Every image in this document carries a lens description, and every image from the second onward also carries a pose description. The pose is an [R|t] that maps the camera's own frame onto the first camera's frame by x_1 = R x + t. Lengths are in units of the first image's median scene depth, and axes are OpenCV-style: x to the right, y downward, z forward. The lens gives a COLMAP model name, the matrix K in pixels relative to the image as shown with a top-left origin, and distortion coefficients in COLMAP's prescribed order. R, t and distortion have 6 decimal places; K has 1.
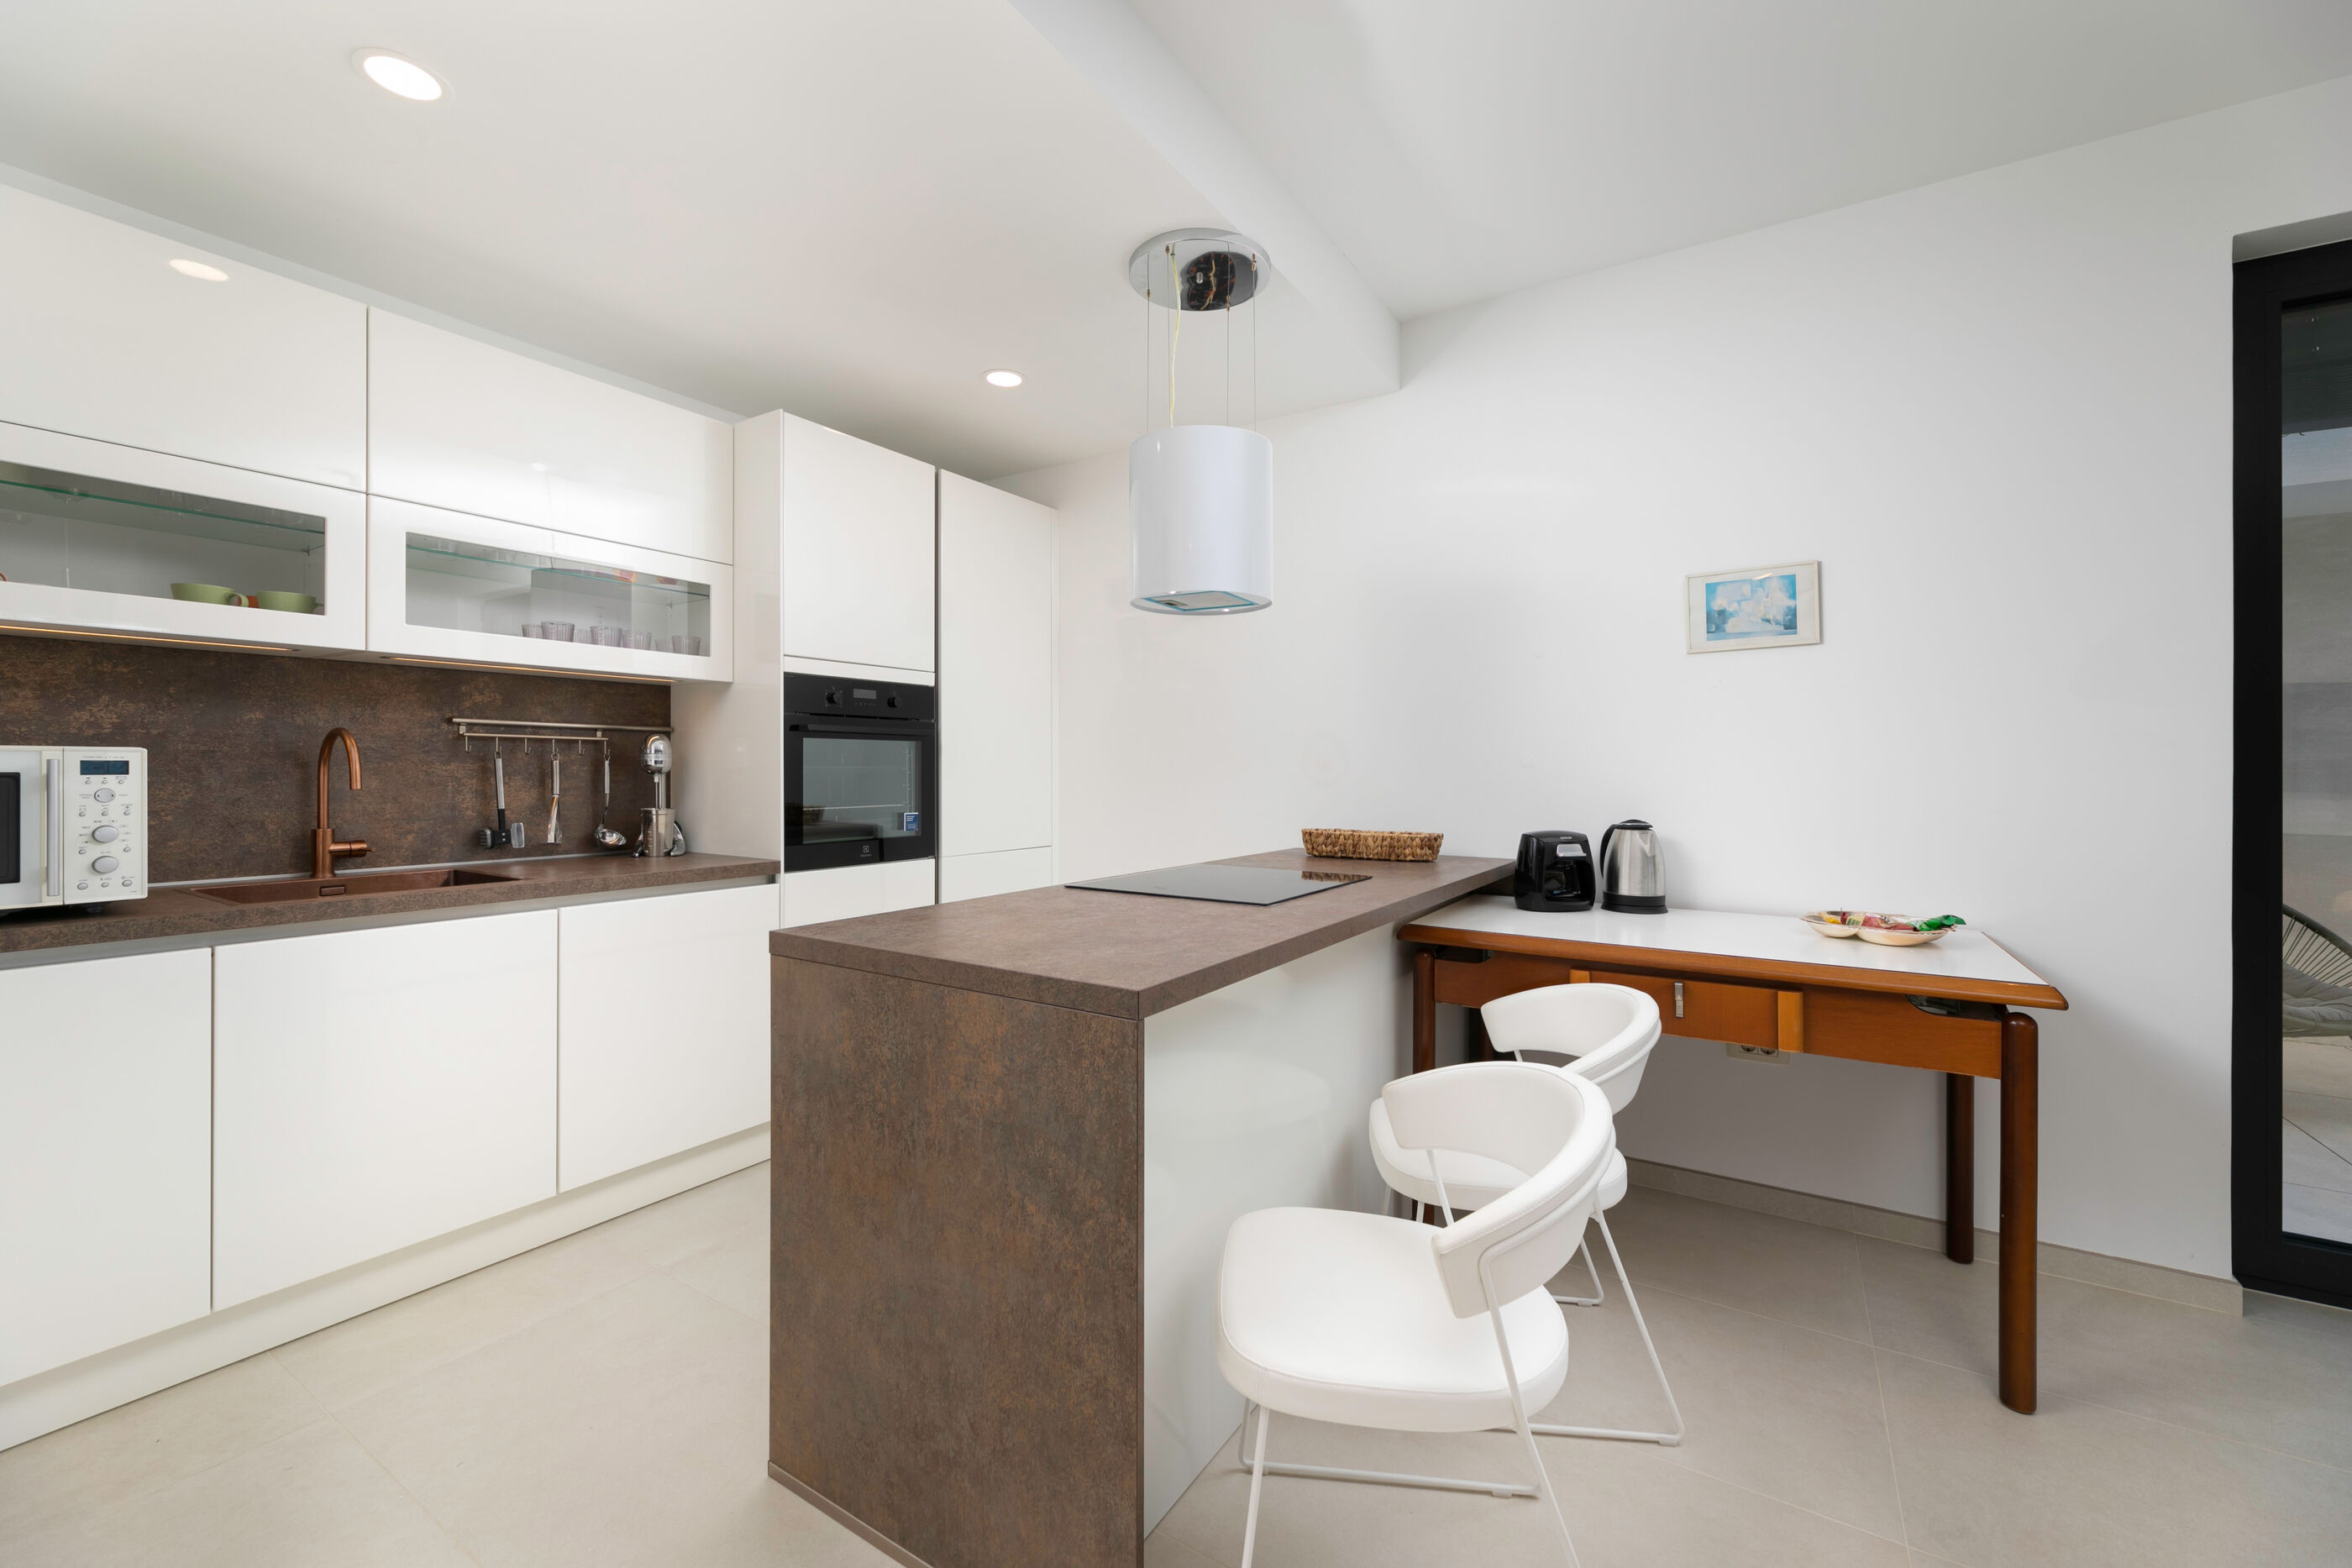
lens RADIAL K [[953.4, 0, 1176.1], [0, 953.4, 782.8], [0, 0, 1]] dist [-0.001169, 0.001593]
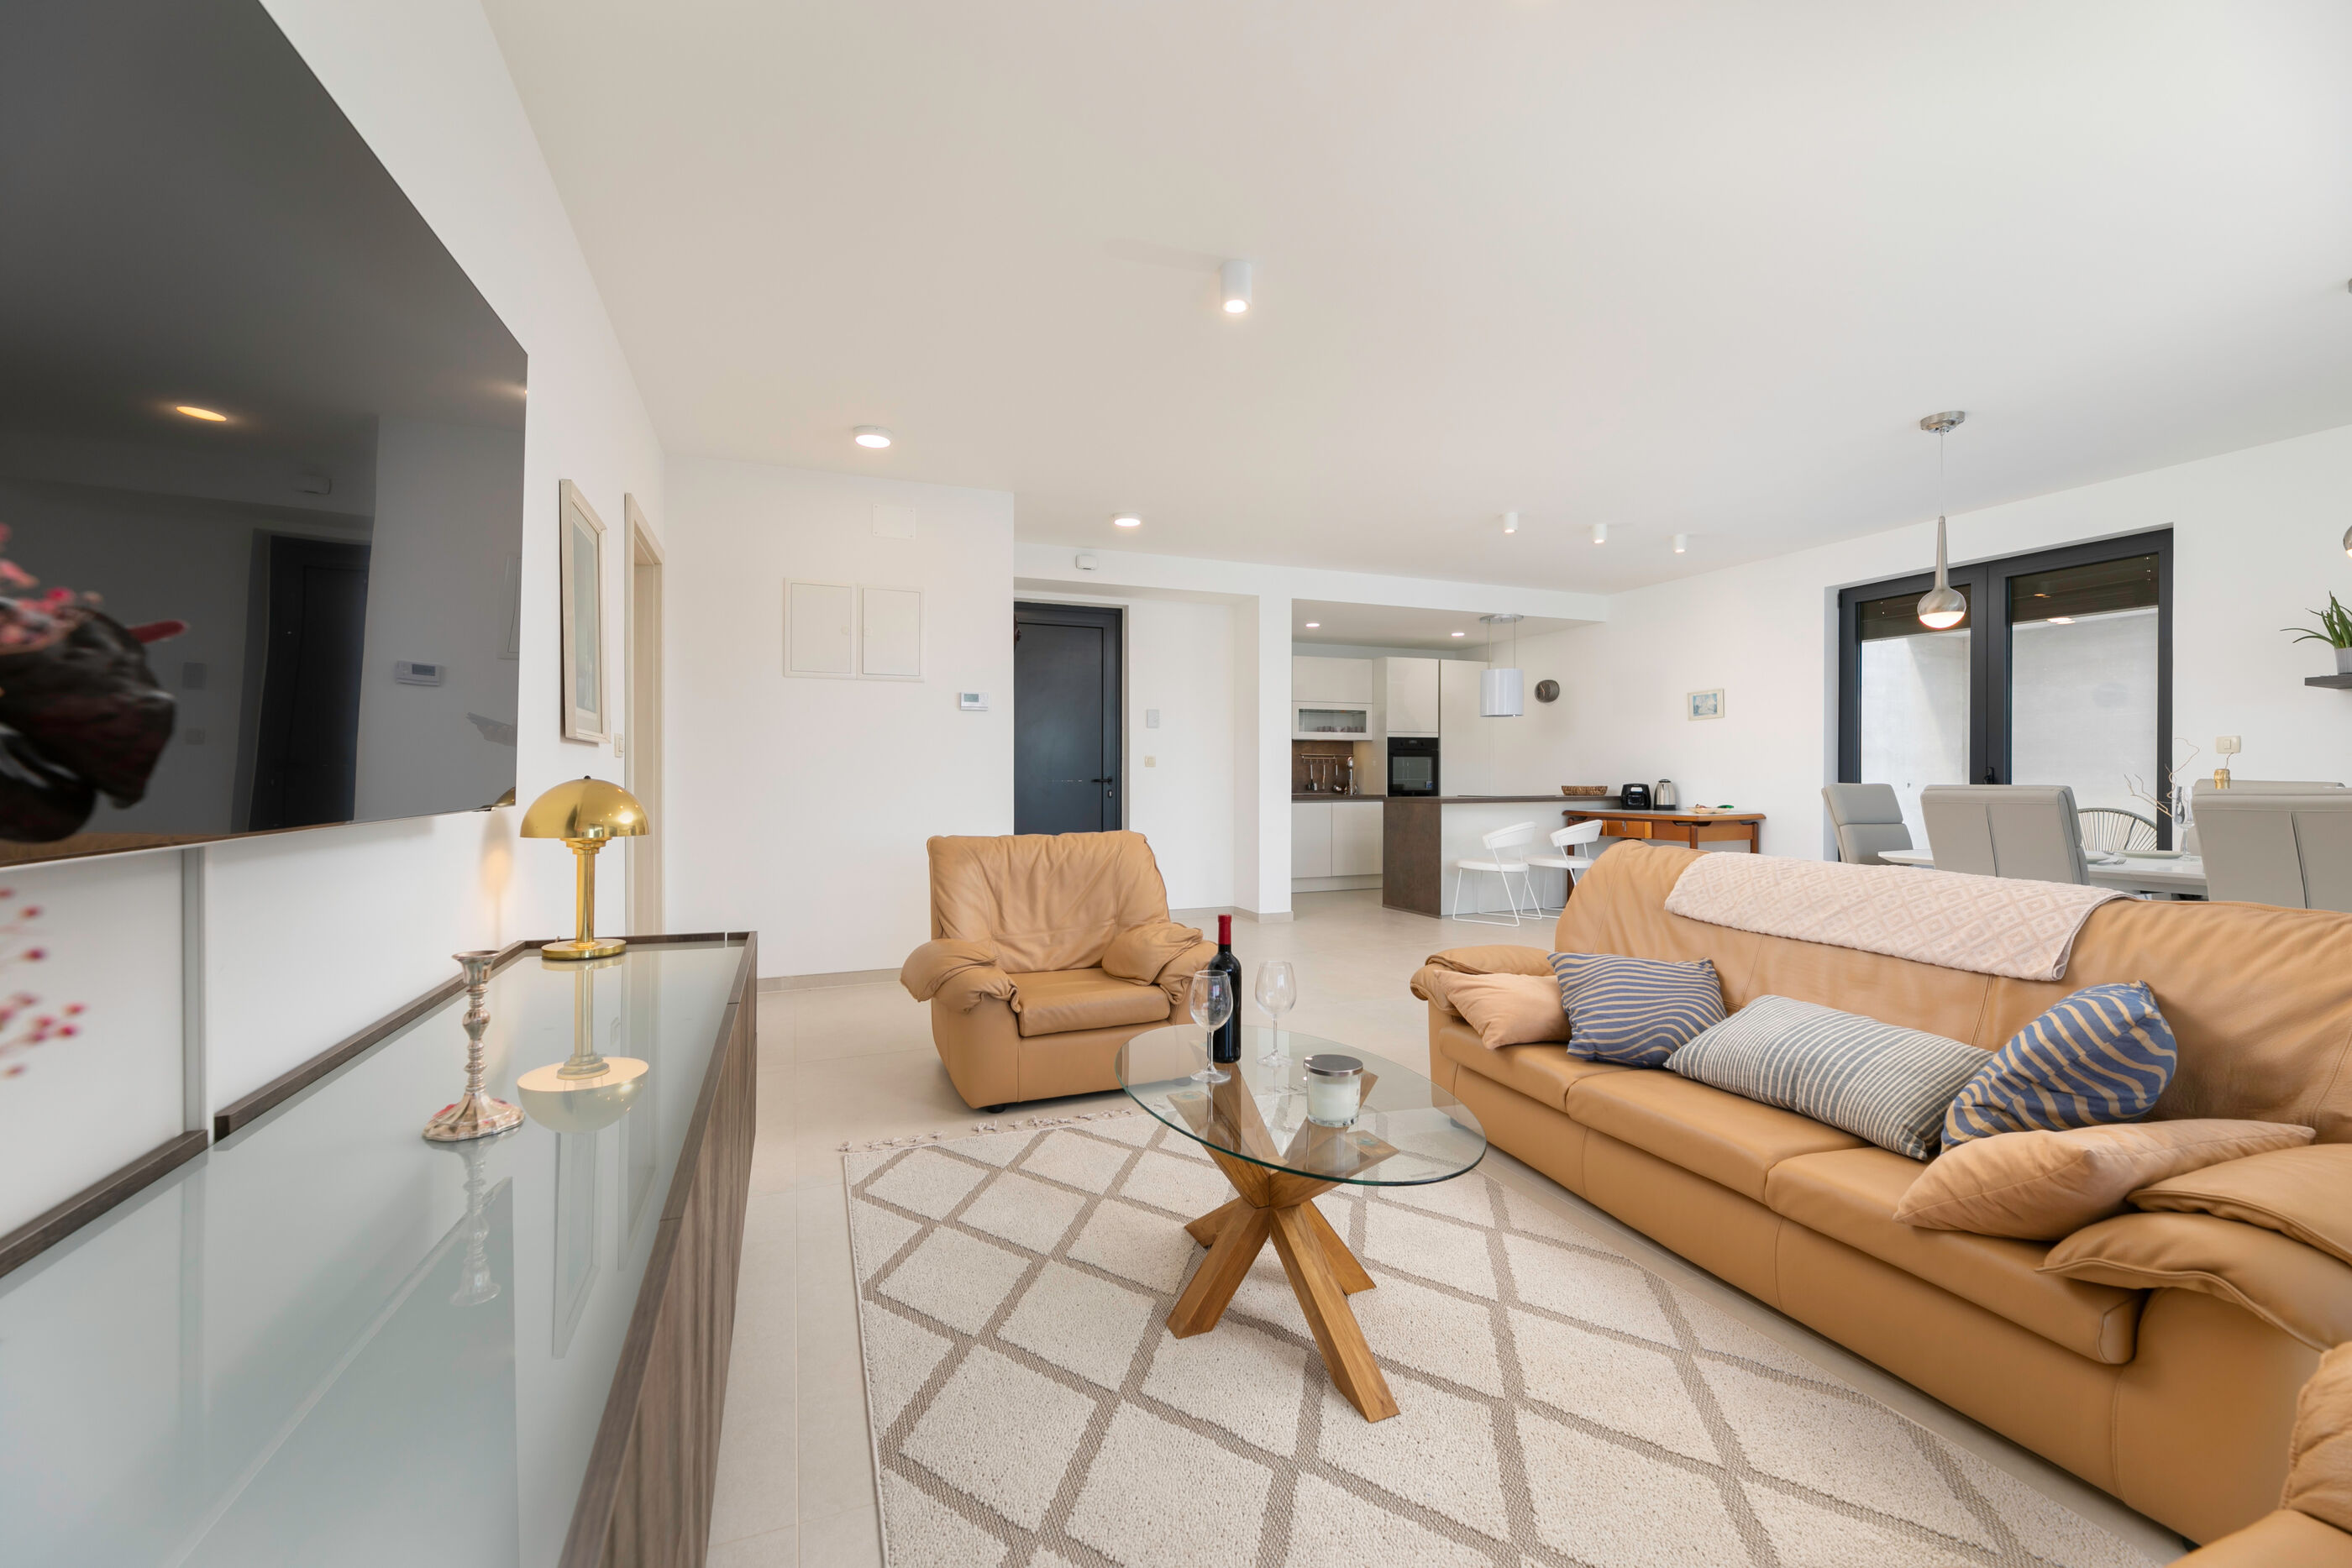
lens RADIAL K [[953.4, 0, 1170.8], [0, 953.4, 791.1], [0, 0, 1]] dist [-0.001169, 0.001593]
pose [[0.810905, -0.000734, -0.585177, 0.938806], [0.000847, 1.000000, -0.000080, 0.071994], [0.585177, -0.000431, 0.810906, -2.175521]]
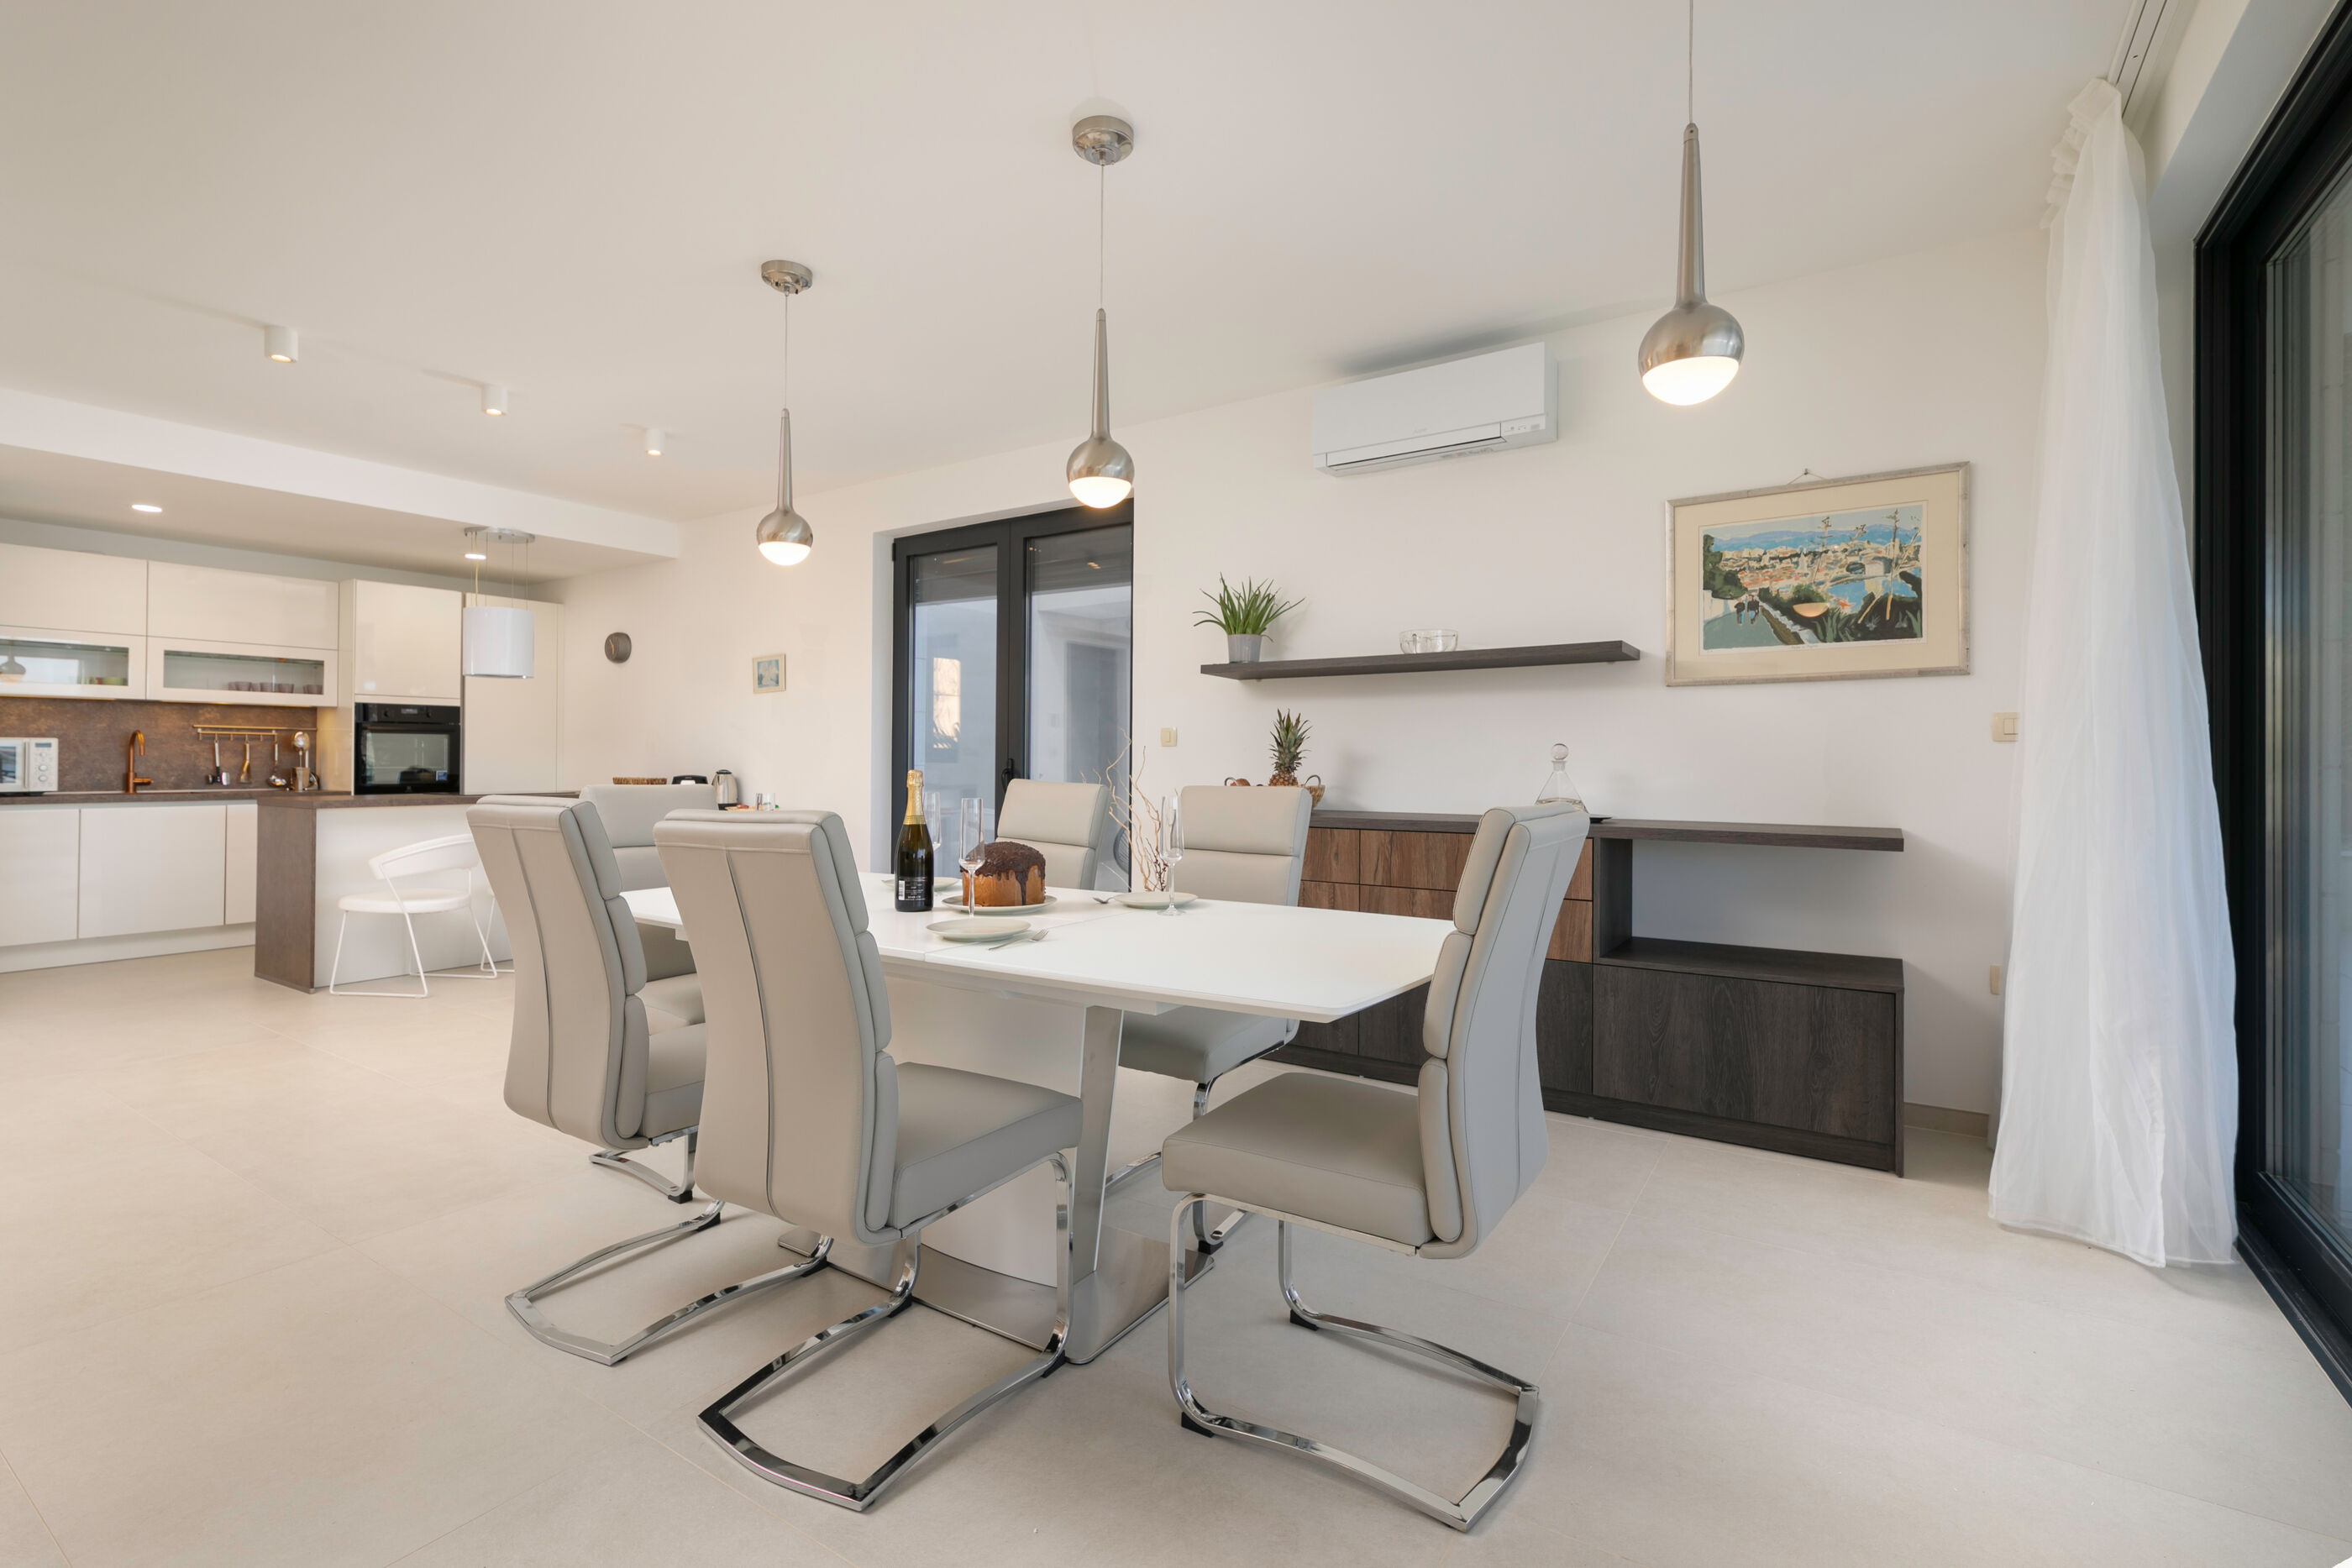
lens RADIAL K [[1048.2, 0, 1177.6], [0, 1048.2, 762.0], [0, 0, 1]] dist [-0.001365, -0.000884]
pose [[0.999922, -0.002789, -0.012154, 1.526812], [0.002640, 0.999921, -0.012278, 0.053307], [0.012188, 0.012245, 0.999851, -1.378511]]
